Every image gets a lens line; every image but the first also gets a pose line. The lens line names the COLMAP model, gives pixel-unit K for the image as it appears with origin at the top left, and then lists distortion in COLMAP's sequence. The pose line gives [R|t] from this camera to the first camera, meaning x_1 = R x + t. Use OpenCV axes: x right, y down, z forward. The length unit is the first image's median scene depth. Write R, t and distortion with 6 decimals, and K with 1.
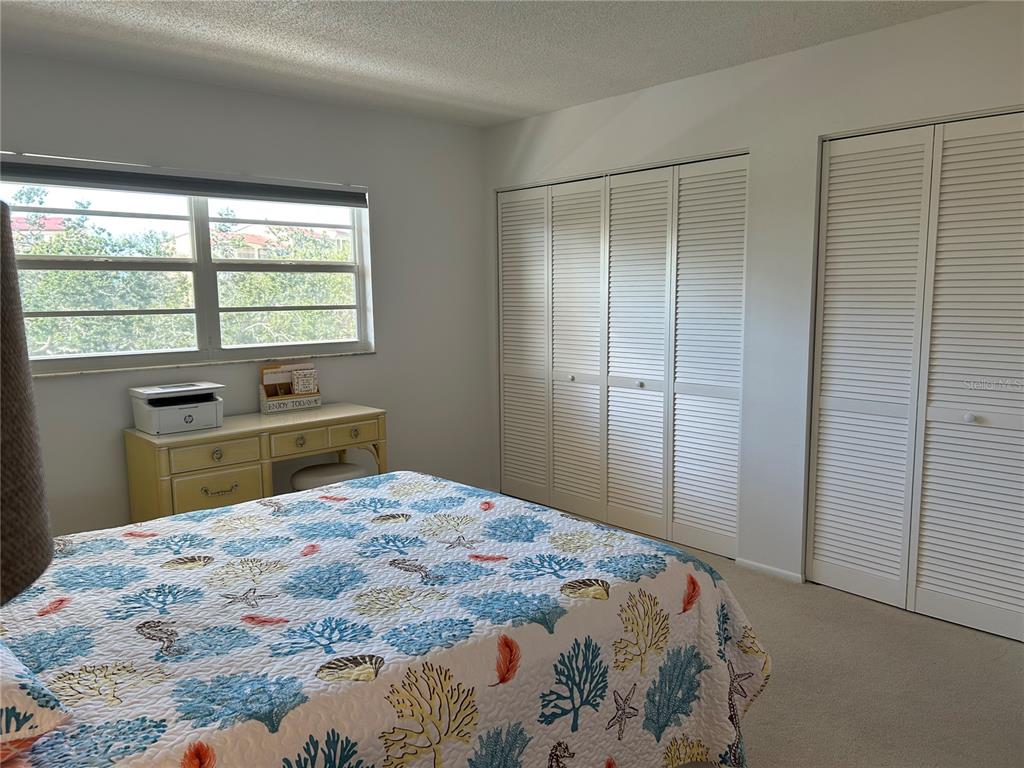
lens RADIAL K [[758.1, 0, 509.3], [0, 758.1, 390.6], [0, 0, 1]] dist [0.073175, -0.090010]
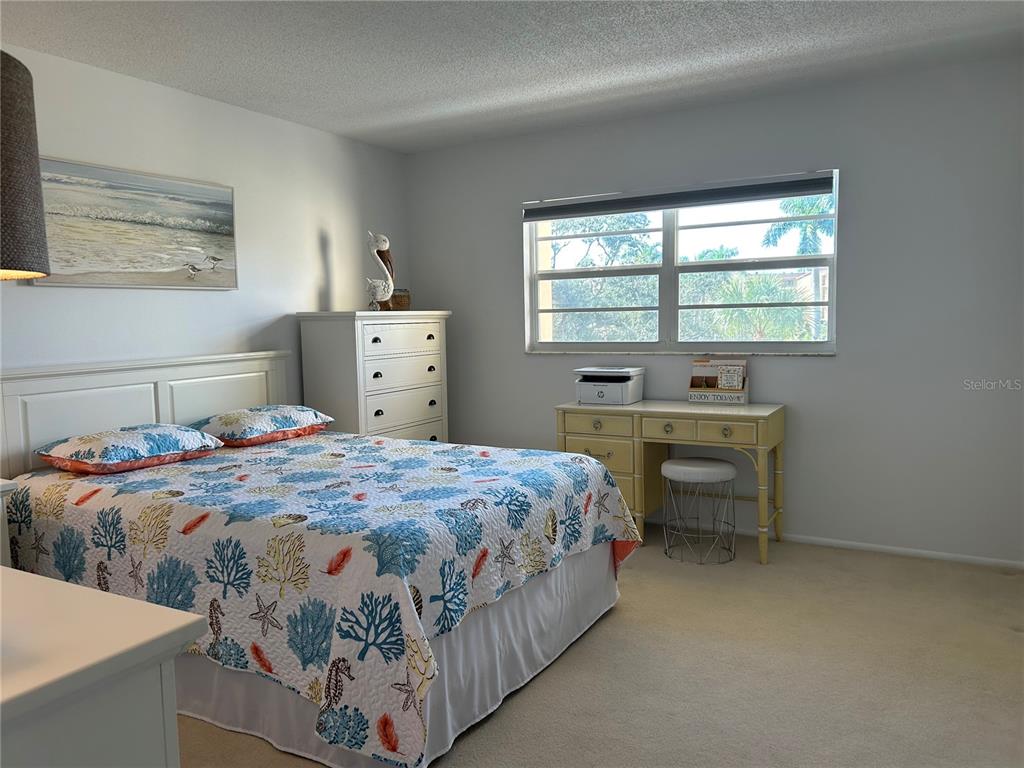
lens RADIAL K [[758.1, 0, 509.3], [0, 758.1, 390.6], [0, 0, 1]] dist [0.073175, -0.090010]
pose [[0.309659, 0.103604, -0.945187, 0.714305], [-0.105925, 0.991617, 0.073991, -0.045330], [0.944929, 0.077207, 0.318037, 0.468881]]
